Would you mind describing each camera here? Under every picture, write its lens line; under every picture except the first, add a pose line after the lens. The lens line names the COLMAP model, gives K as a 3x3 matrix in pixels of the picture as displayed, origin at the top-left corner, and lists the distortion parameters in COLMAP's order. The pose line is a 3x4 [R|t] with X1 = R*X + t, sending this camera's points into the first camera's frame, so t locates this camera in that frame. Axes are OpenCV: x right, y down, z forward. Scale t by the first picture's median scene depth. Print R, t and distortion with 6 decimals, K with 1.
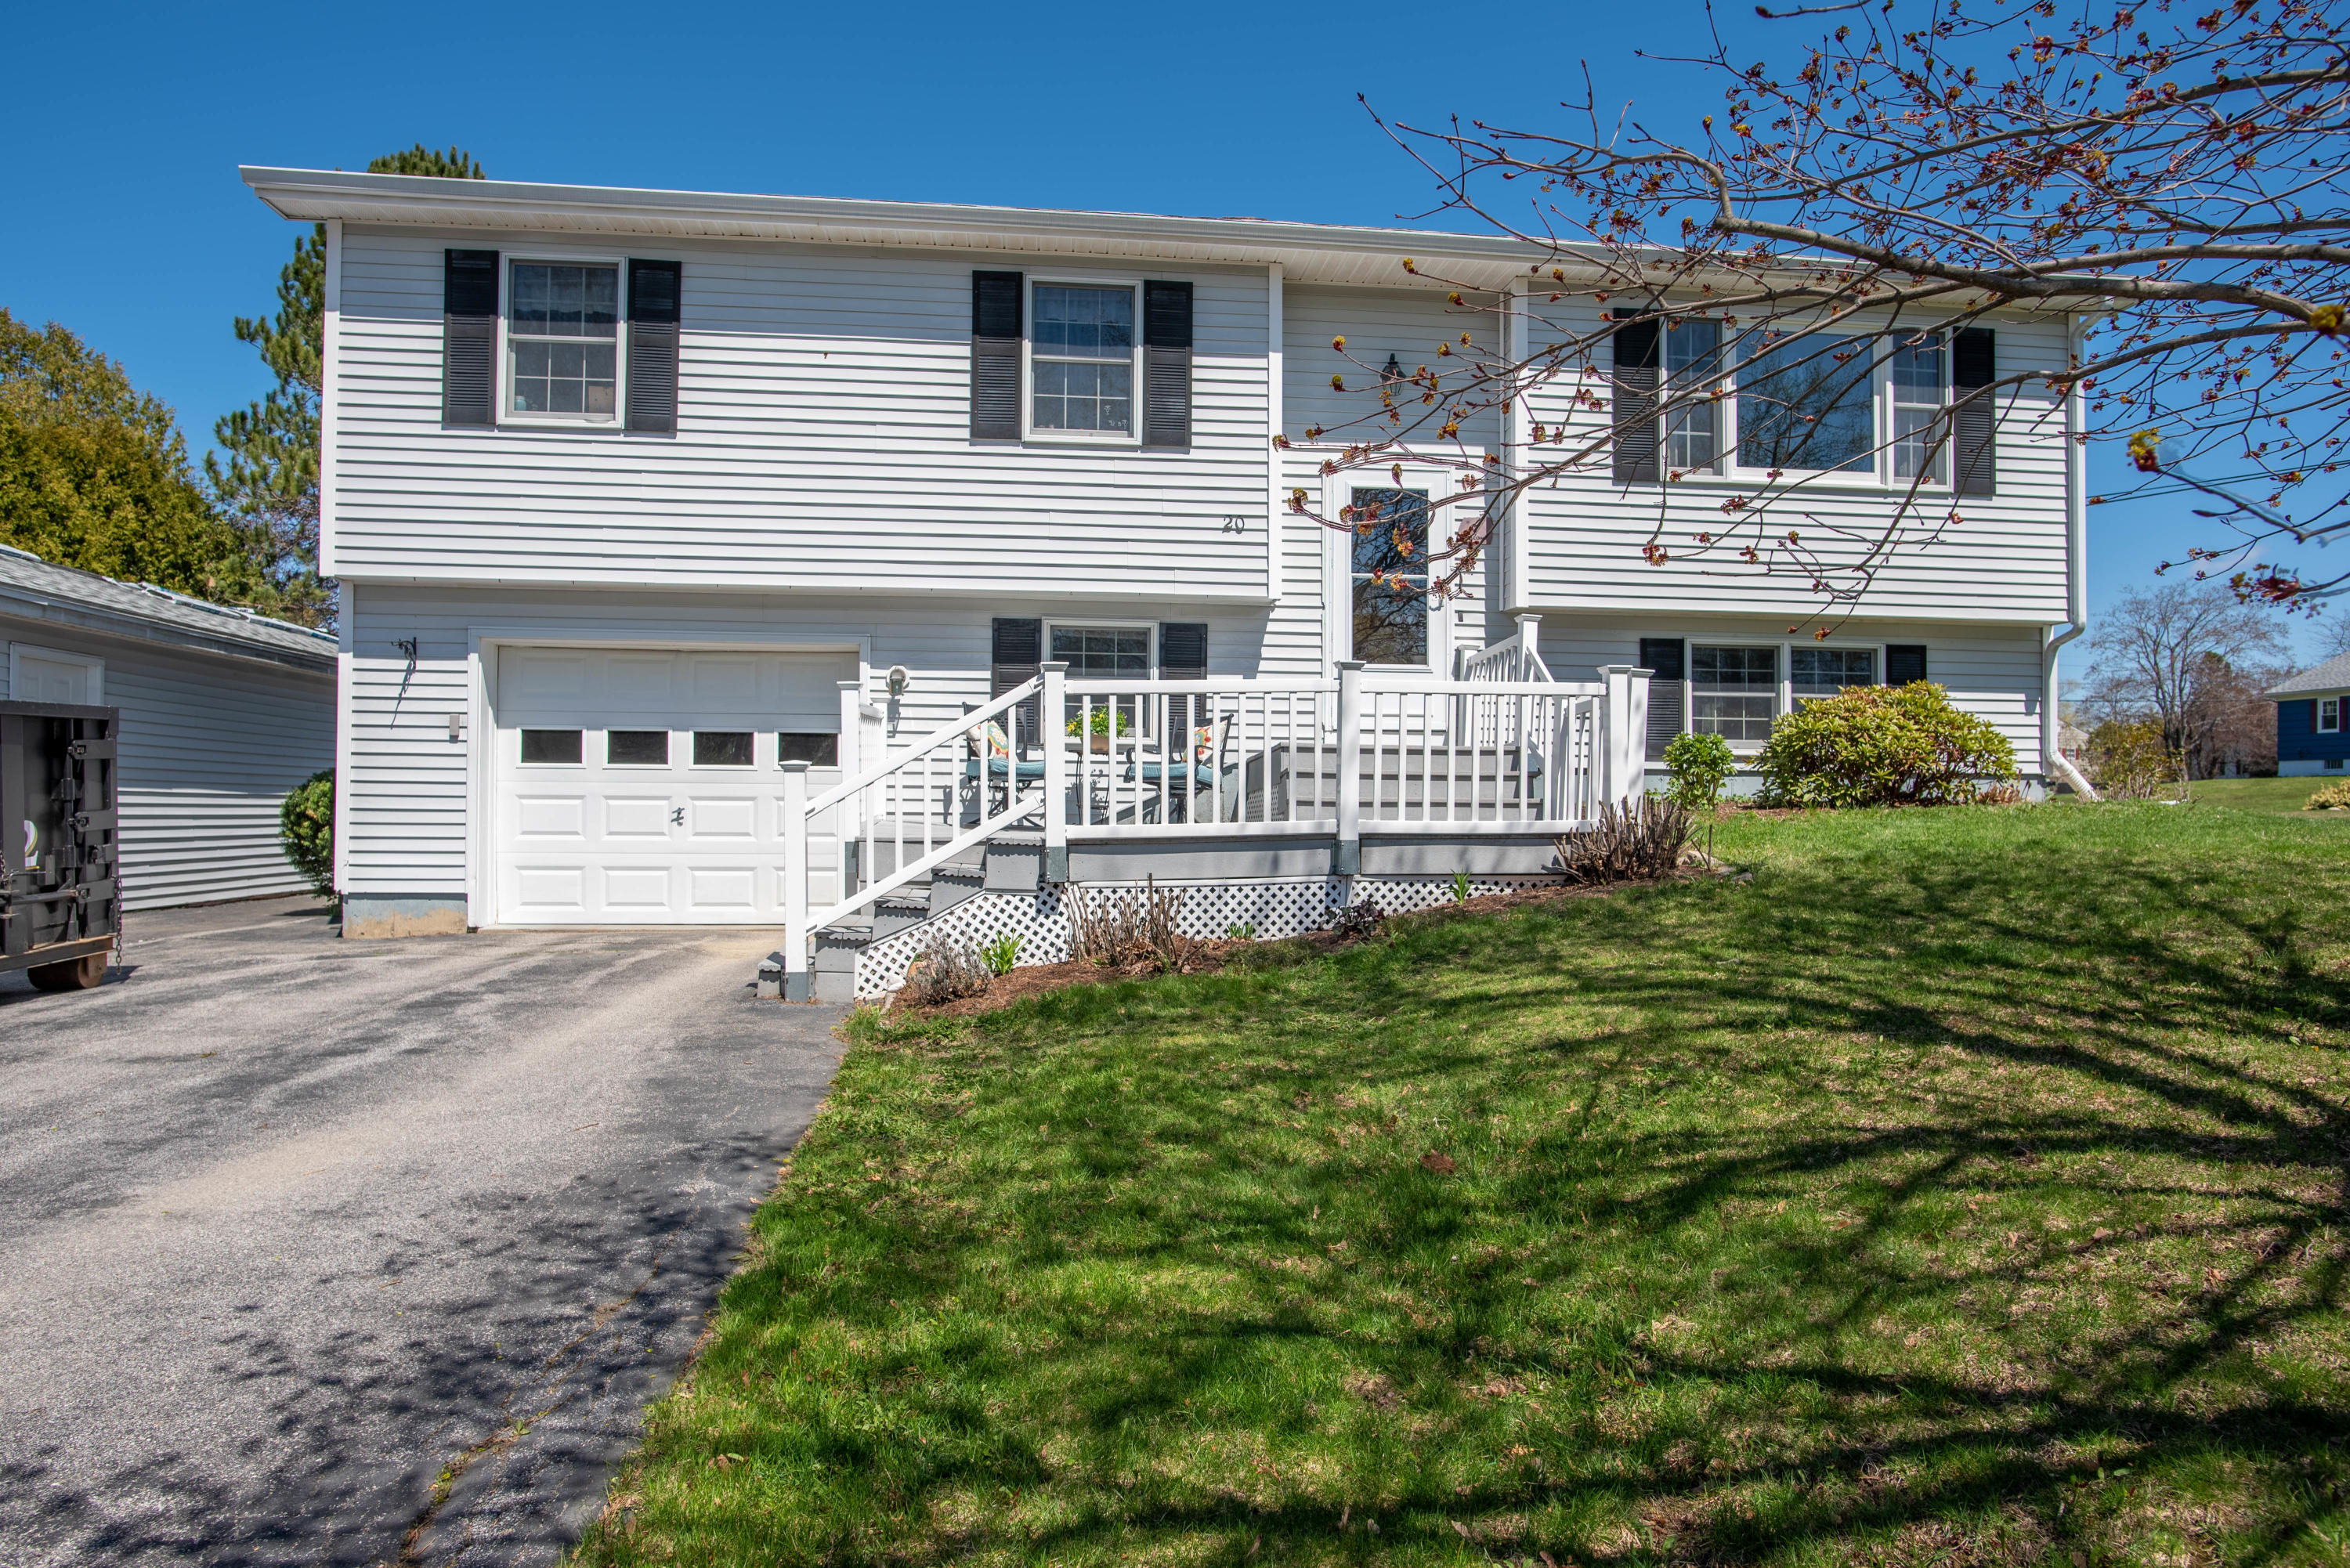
lens RADIAL K [[1381.7, 0, 1175.0], [0, 1381.7, 784.0], [0, 0, 1]] dist [-0.036780, 0.001647]
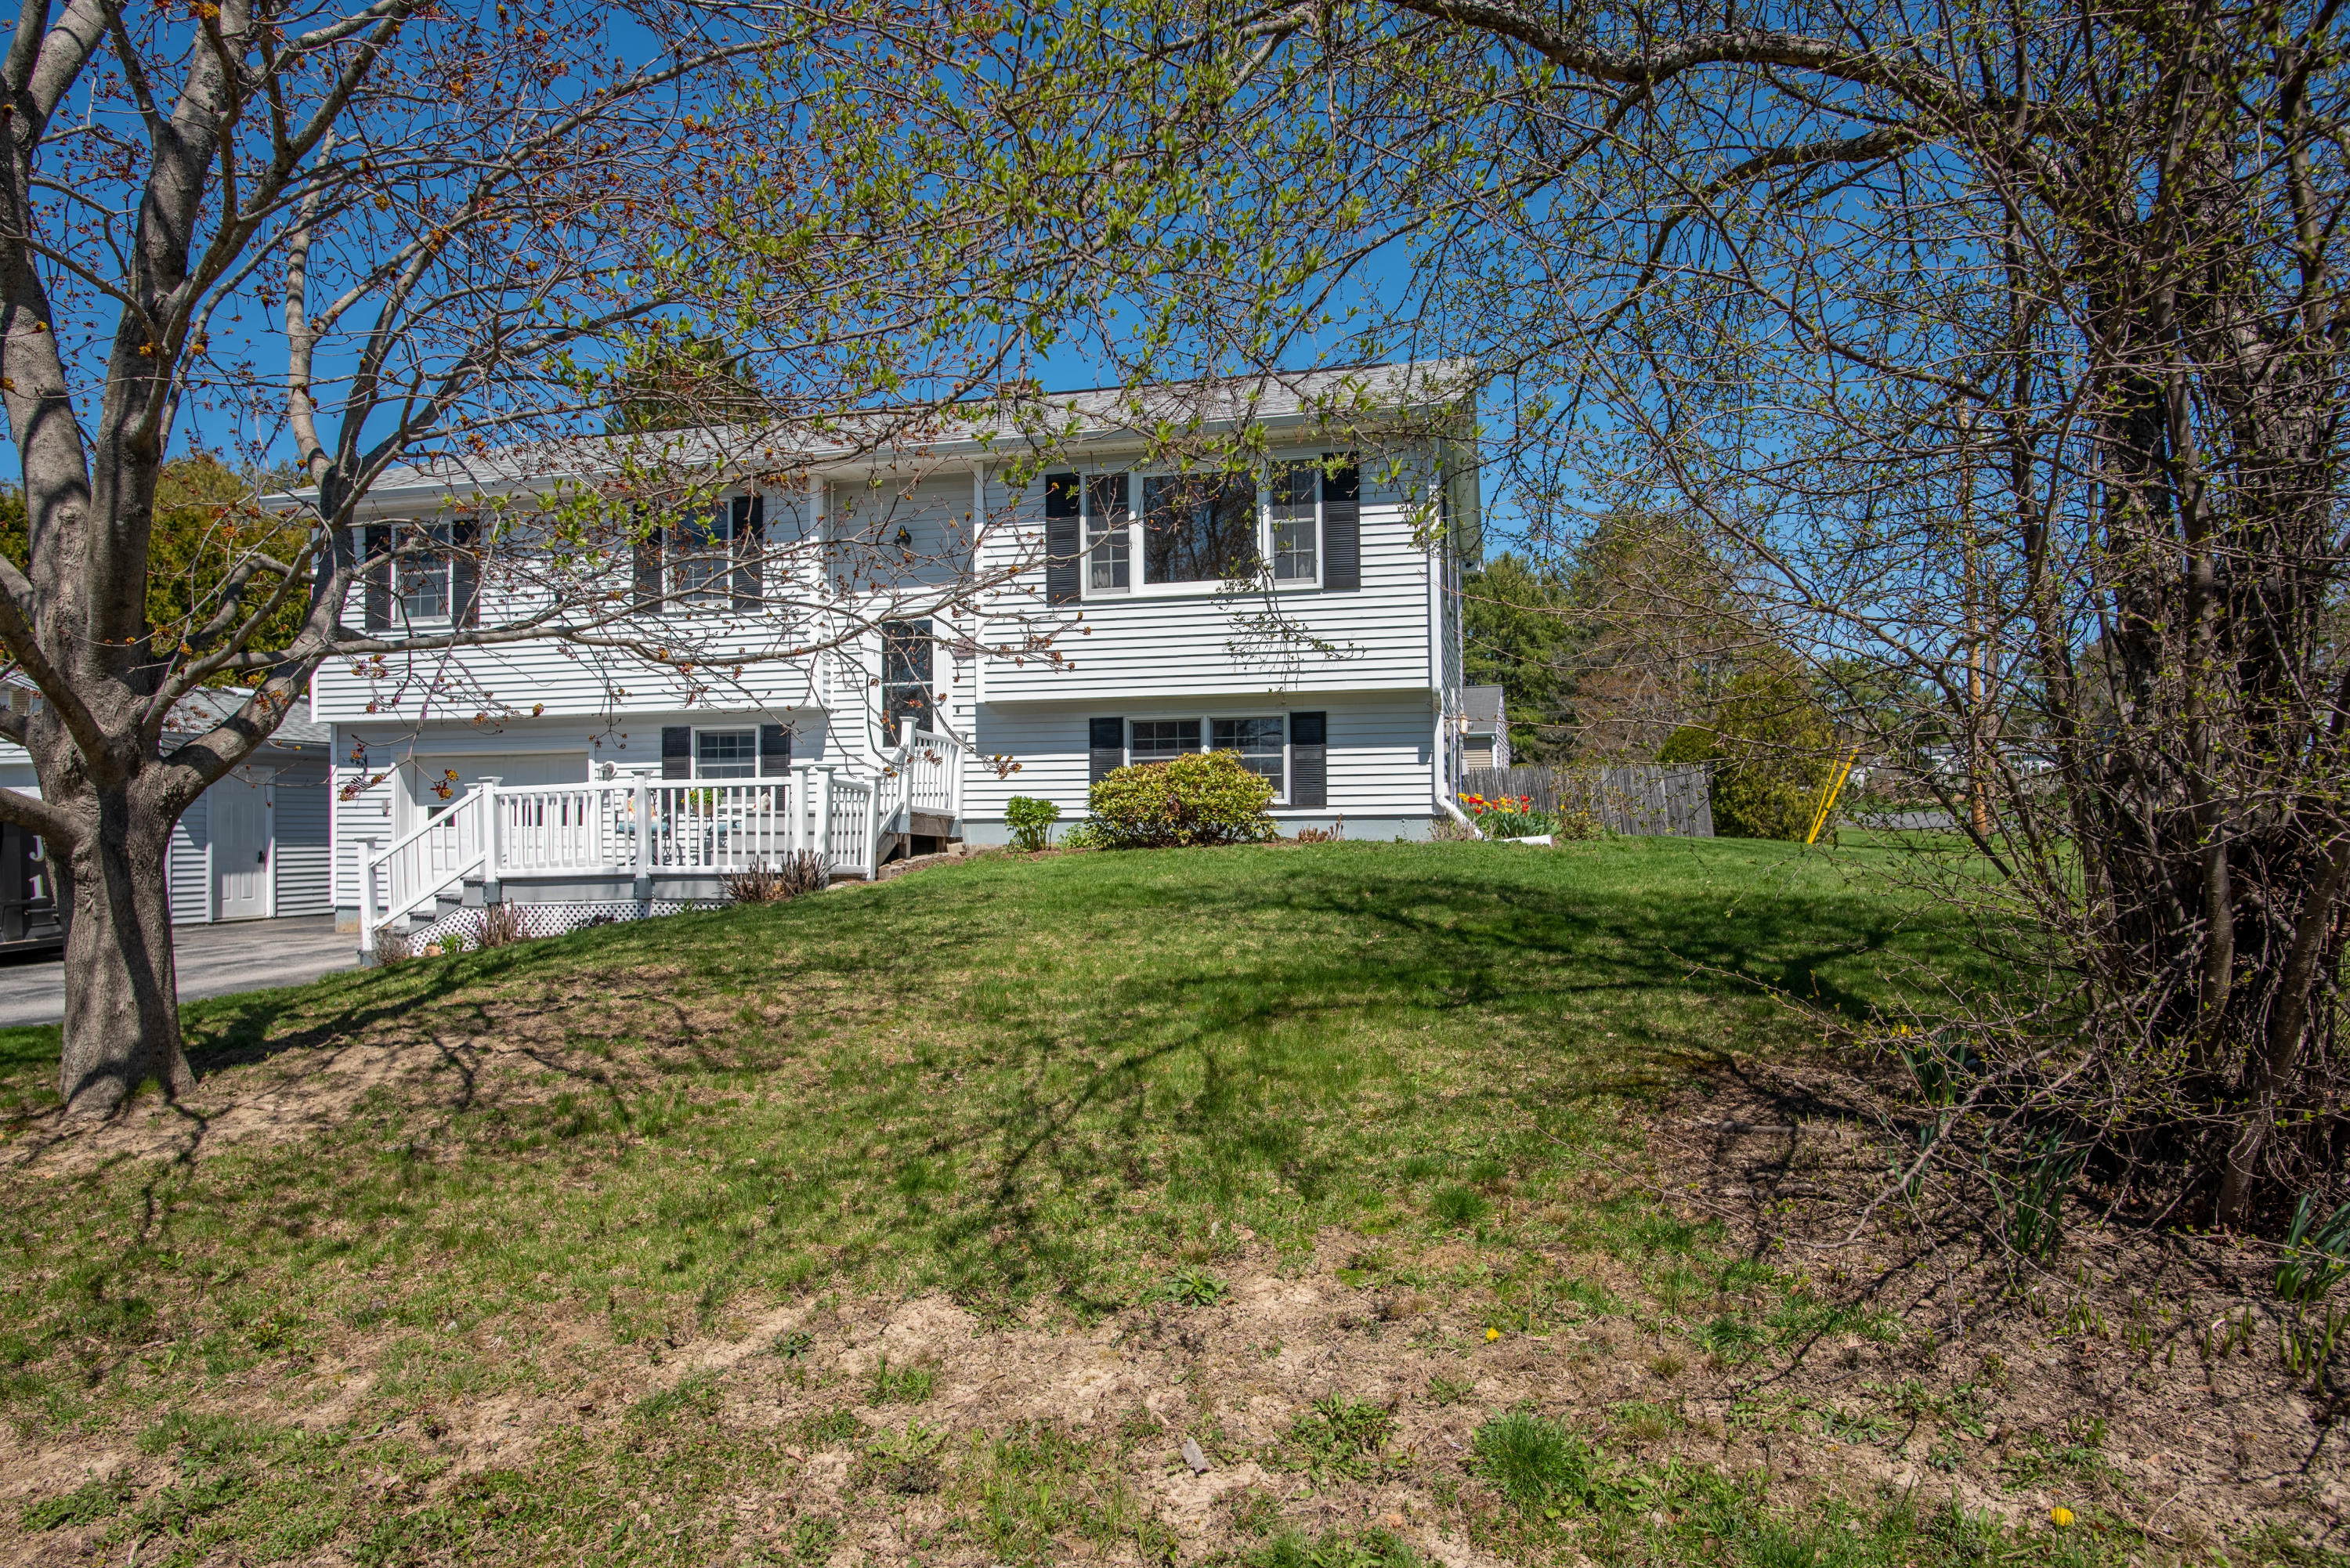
lens RADIAL K [[1347.9, 0, 1175.0], [0, 1347.9, 784.0], [0, 0, 1]] dist [-0.038197, 0.000159]
pose [[0.942559, -0.026909, -0.332954, 0.929692], [0.022552, 0.999602, -0.016945, -0.021338], [0.333278, 0.008463, 0.942791, -0.209922]]
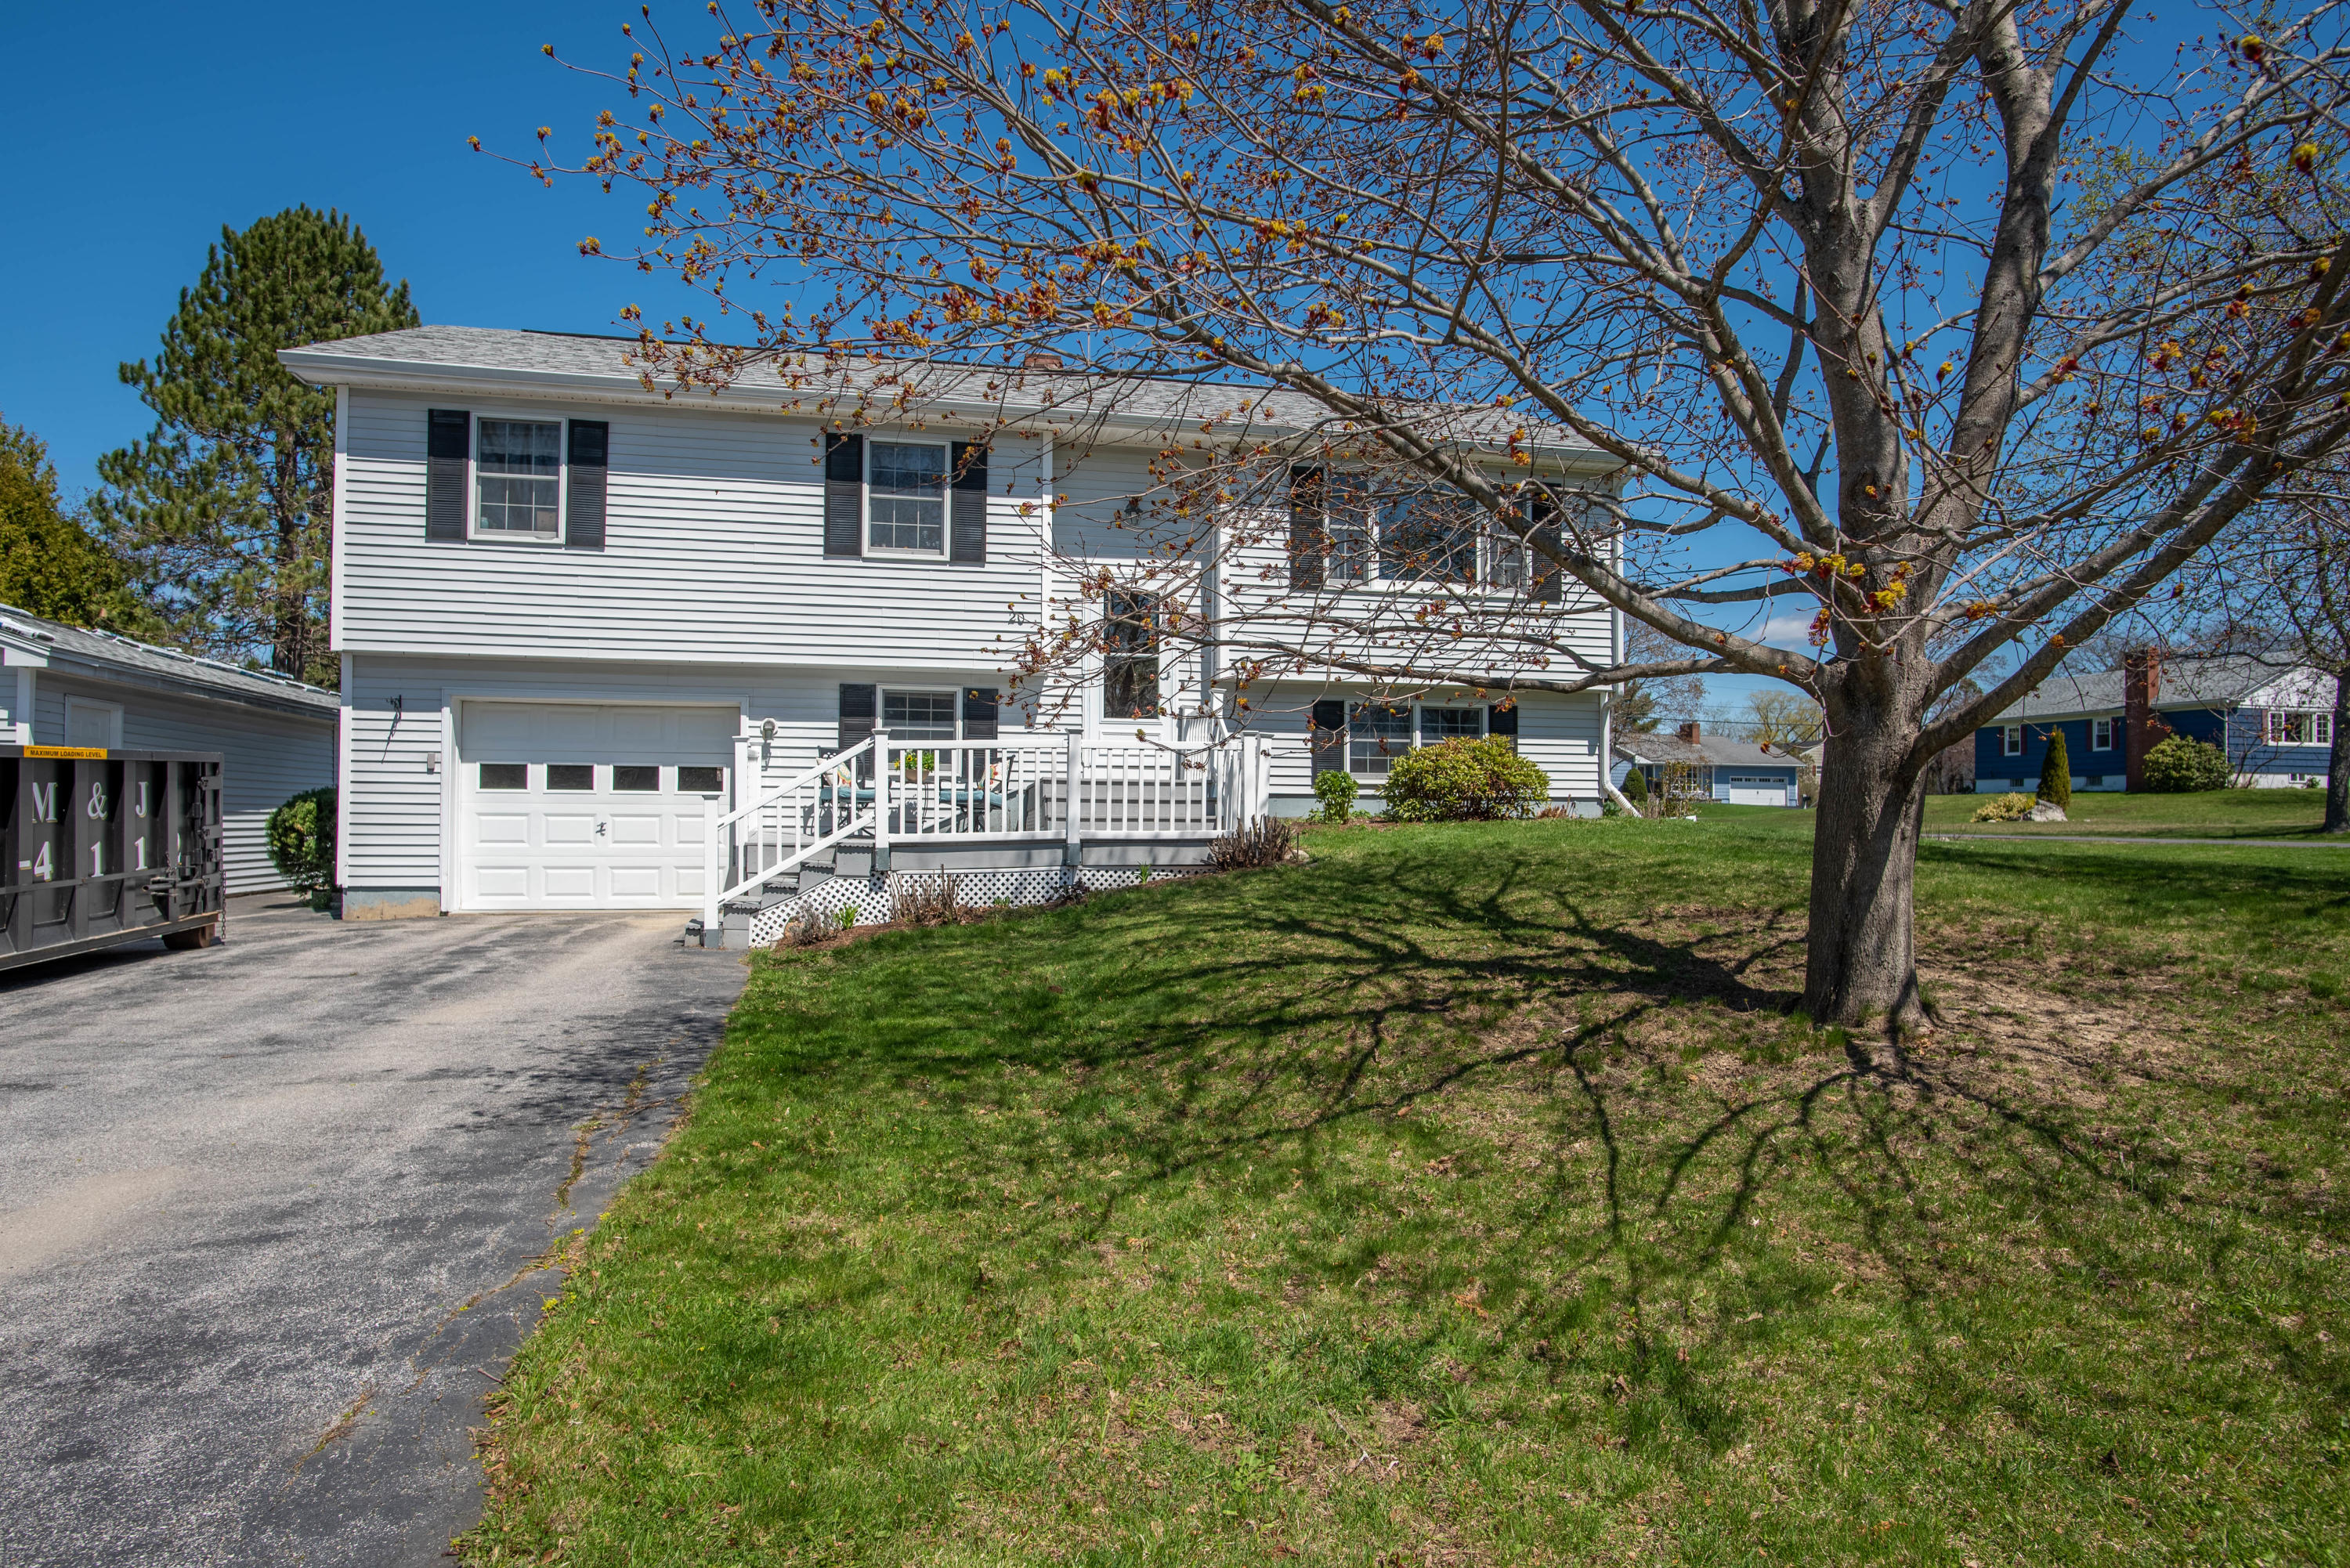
lens RADIAL K [[1381.7, 0, 1175.0], [0, 1381.7, 784.0], [0, 0, 1]] dist [-0.036780, 0.001647]
pose [[0.993845, 0.001739, 0.110770, 0.049491], [-0.000677, 0.999953, -0.009627, -0.008144], [-0.110782, 0.009492, 0.993799, -0.414969]]
